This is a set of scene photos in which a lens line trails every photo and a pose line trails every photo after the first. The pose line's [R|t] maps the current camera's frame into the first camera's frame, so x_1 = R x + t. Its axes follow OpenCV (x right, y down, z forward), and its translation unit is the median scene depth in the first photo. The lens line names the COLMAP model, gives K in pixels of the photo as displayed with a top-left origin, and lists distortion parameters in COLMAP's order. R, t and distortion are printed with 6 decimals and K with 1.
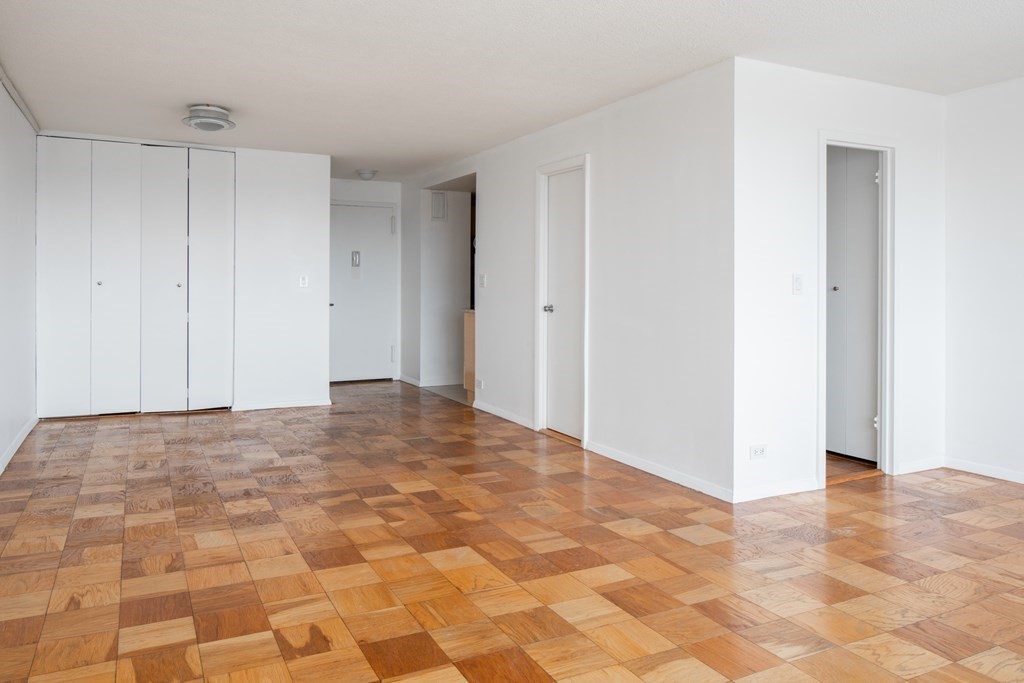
lens RADIAL K [[735.0, 0, 511.4], [0, 735.0, 285.3], [0, 0, 1]] dist [-0.006795, -0.002882]
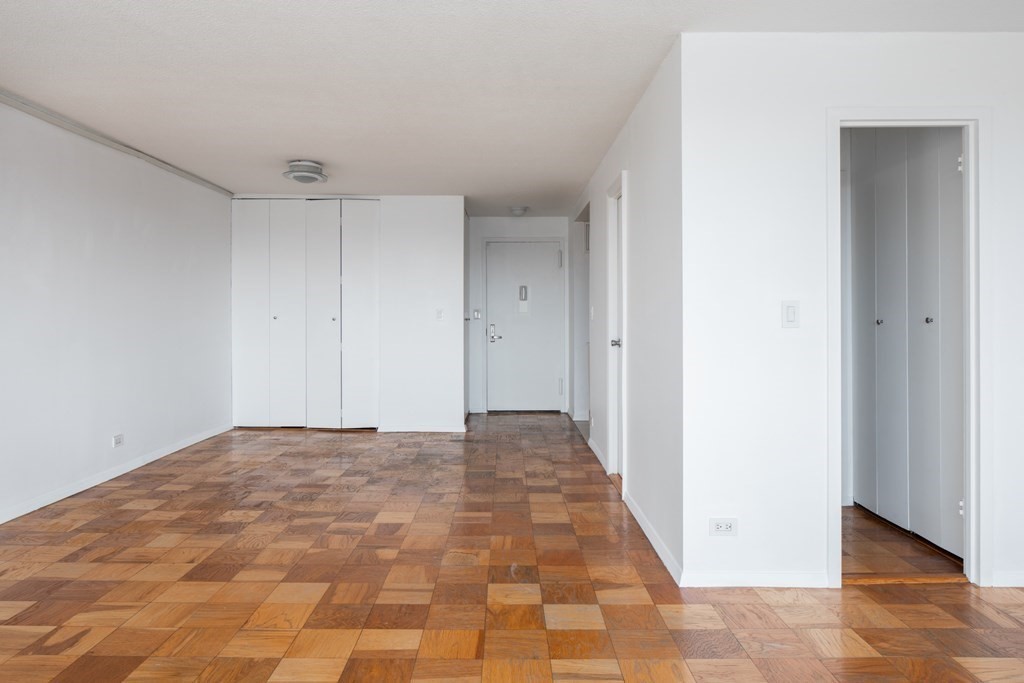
lens RADIAL K [[707.8, 0, 510.9], [0, 707.8, 315.8], [0, 0, 1]] dist [-0.007176, -0.000672]
pose [[0.891246, -0.005270, -0.453489, 0.576670], [0.002728, 0.999977, -0.006260, 0.004912], [0.453511, 0.004342, 0.891240, 0.263069]]
